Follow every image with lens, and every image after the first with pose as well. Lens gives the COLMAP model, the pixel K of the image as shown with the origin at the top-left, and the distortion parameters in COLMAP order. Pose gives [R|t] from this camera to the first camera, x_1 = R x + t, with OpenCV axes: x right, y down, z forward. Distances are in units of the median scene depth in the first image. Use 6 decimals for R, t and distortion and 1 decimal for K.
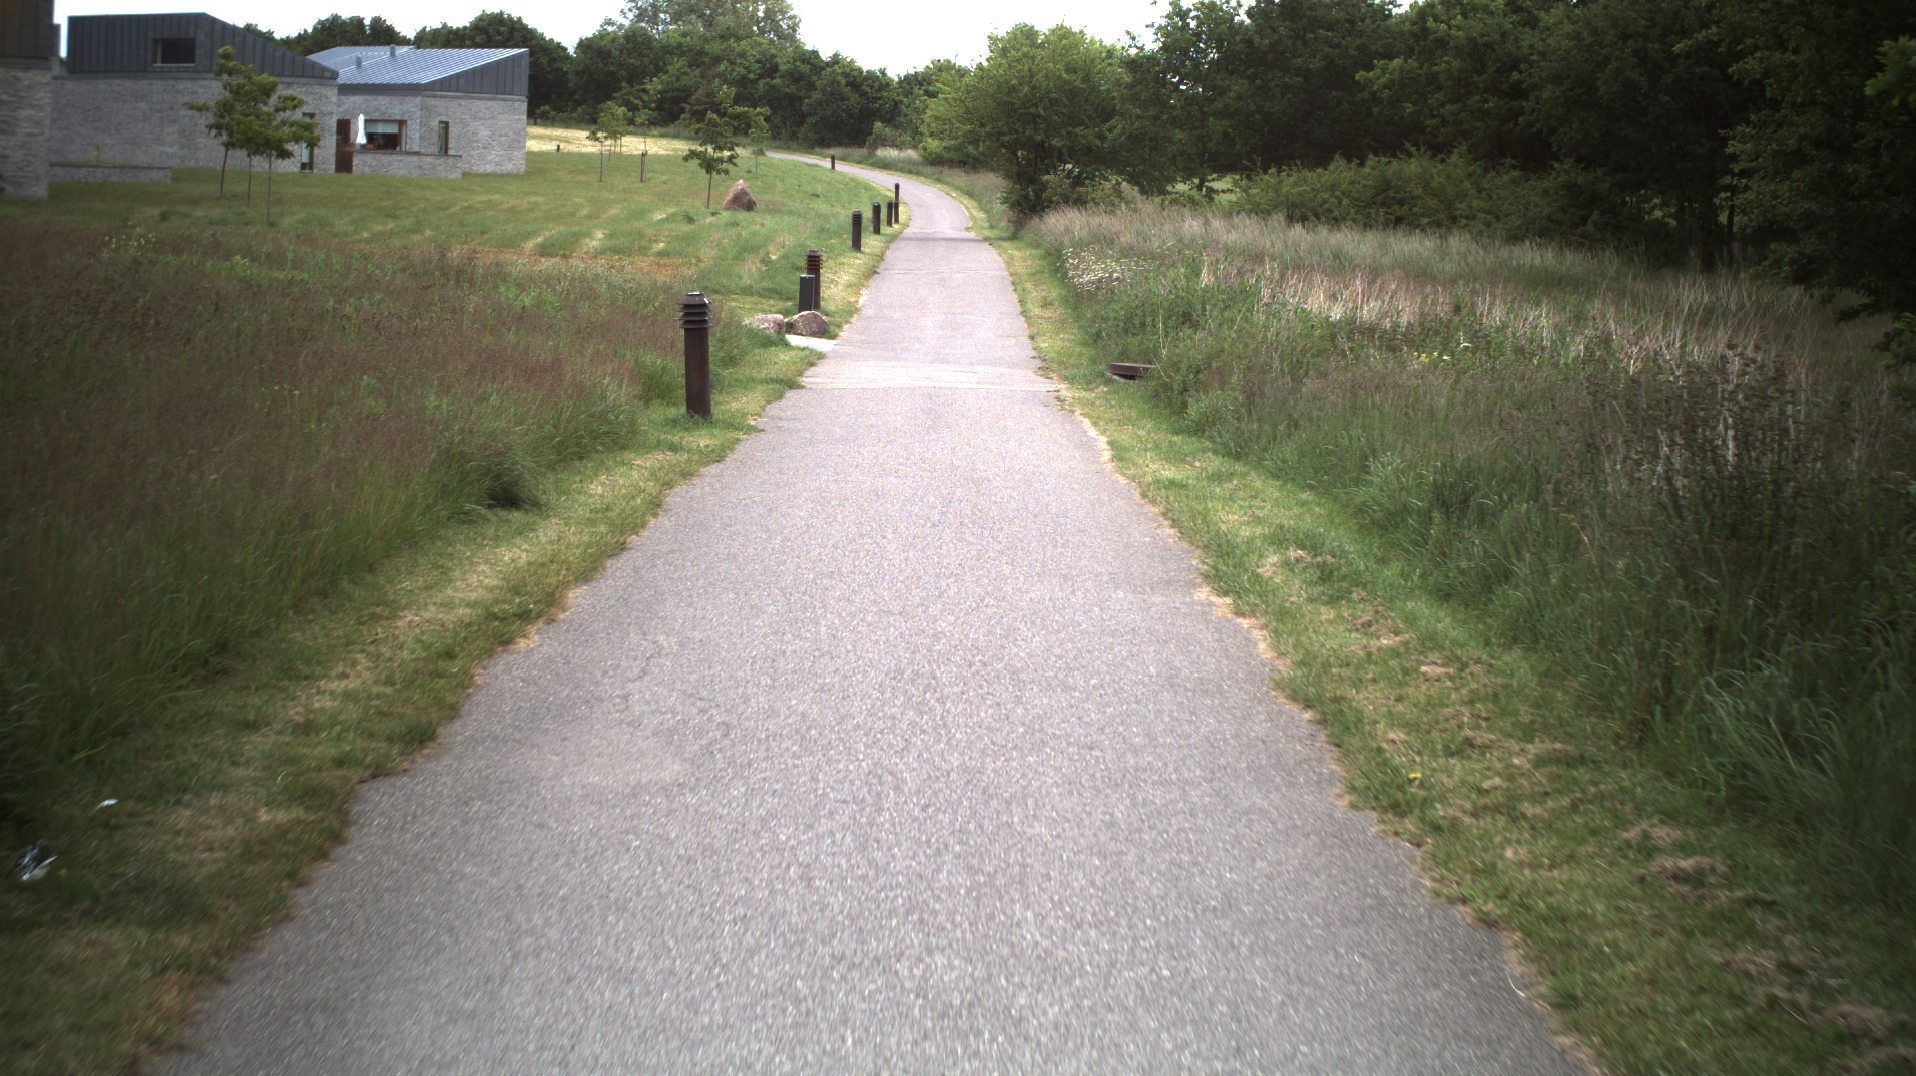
lens RADIAL K [[3716.1, 0, 958.0], [0, 3716.1, 538.0], [0, 0, 1]] dist [-0.274971, 0.097439]
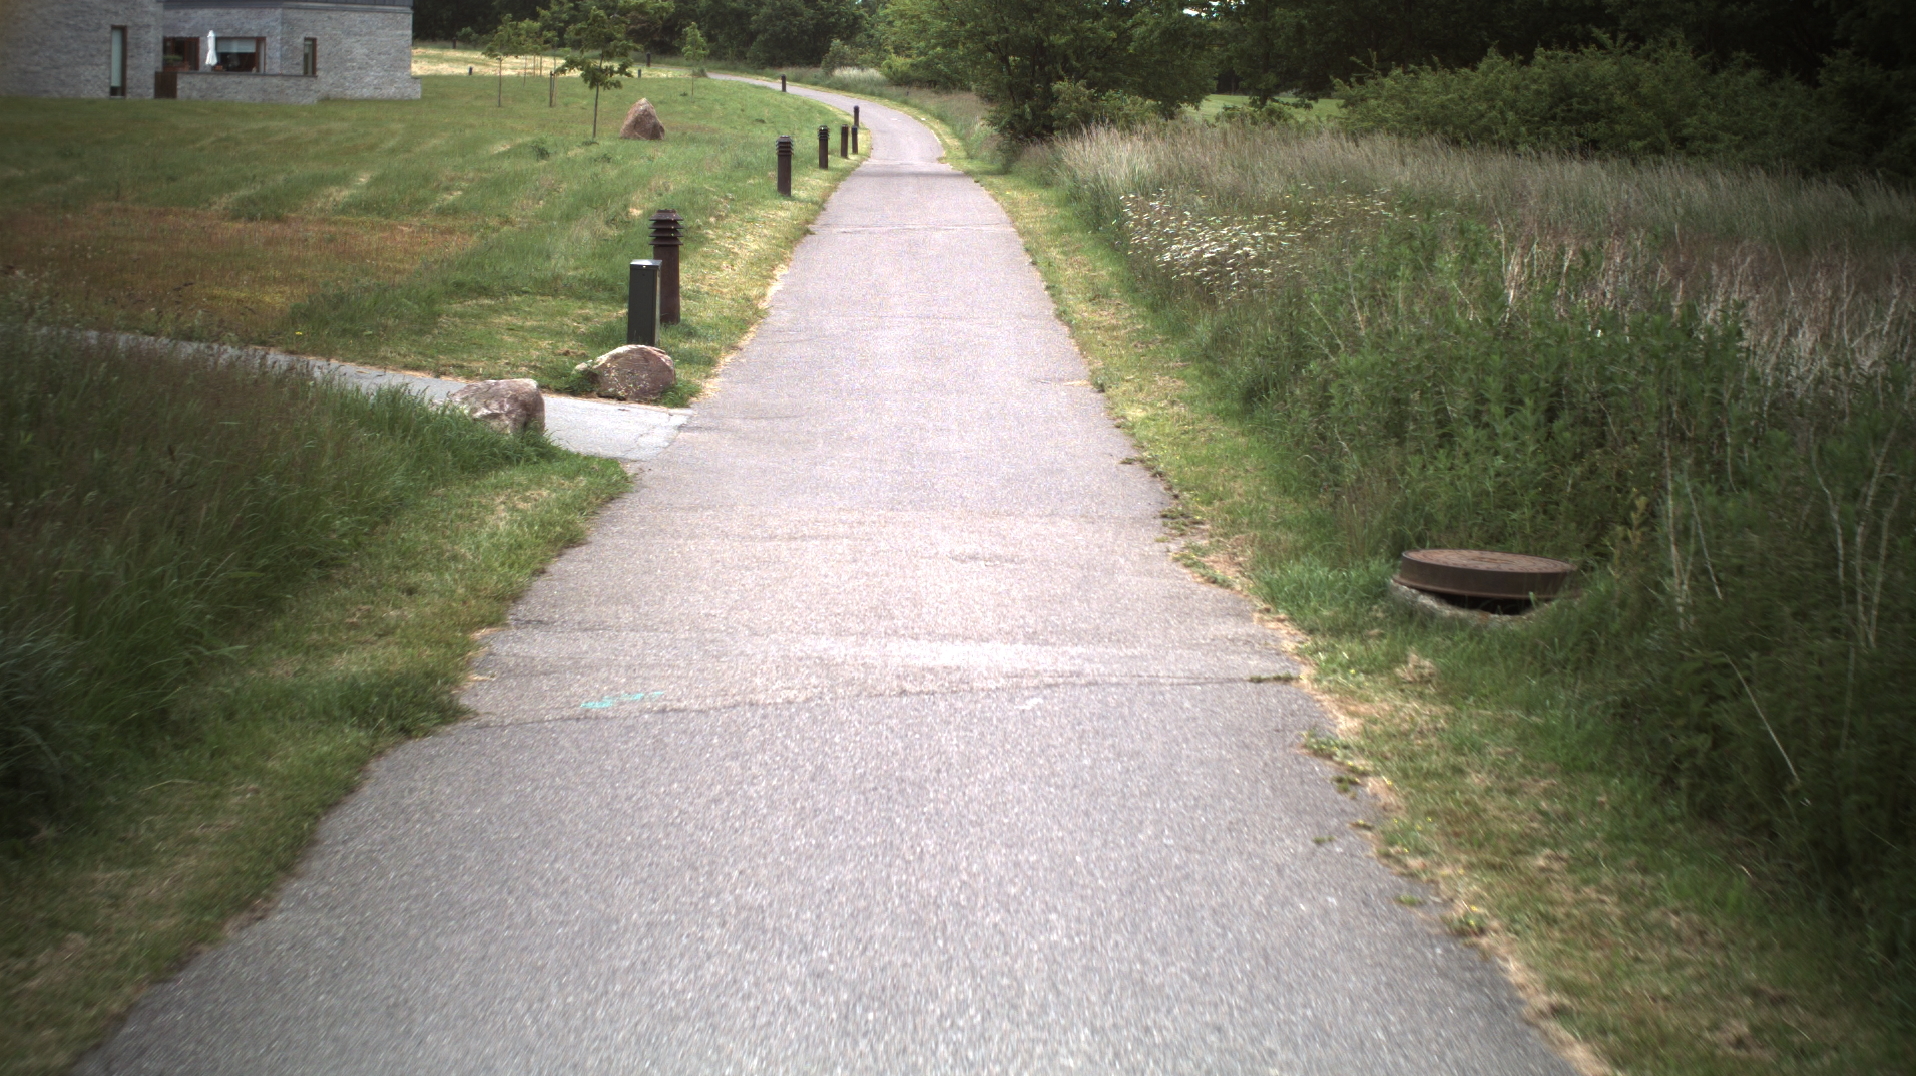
lens RADIAL K [[3716.1, 0, 958.0], [0, 3716.1, 538.0], [0, 0, 1]] dist [-0.274971, 0.097439]
pose [[0.999910, -0.010859, 0.007832, -0.001762], [0.010706, 0.999756, 0.019299, -0.026989], [-0.008039, -0.019213, 0.999783, 0.315089]]
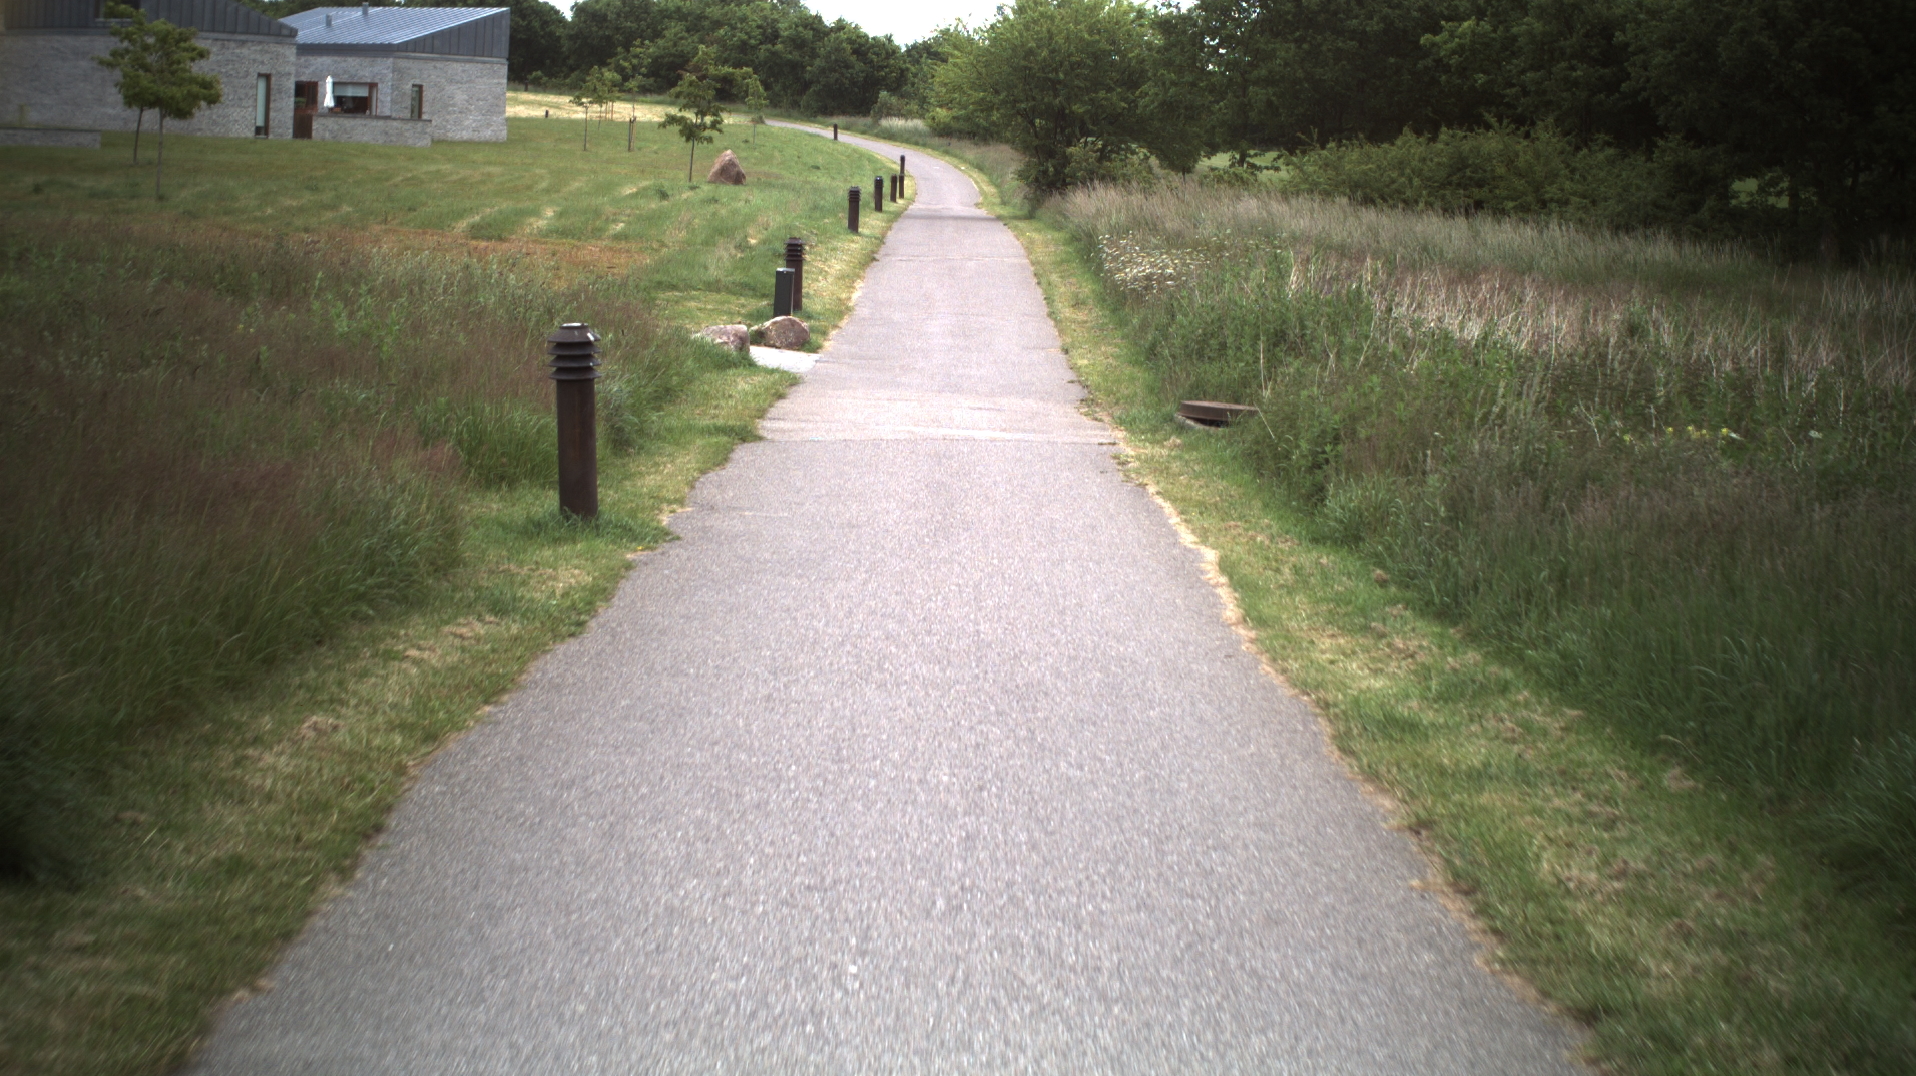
lens RADIAL K [[3716.1, 0, 958.0], [0, 3716.1, 538.0], [0, 0, 1]] dist [-0.274971, 0.097439]
pose [[0.999952, 0.009733, -0.000895, -0.001278], [-0.009726, 0.999925, 0.007501, -0.012116], [0.000968, -0.007492, 0.999971, 0.125879]]
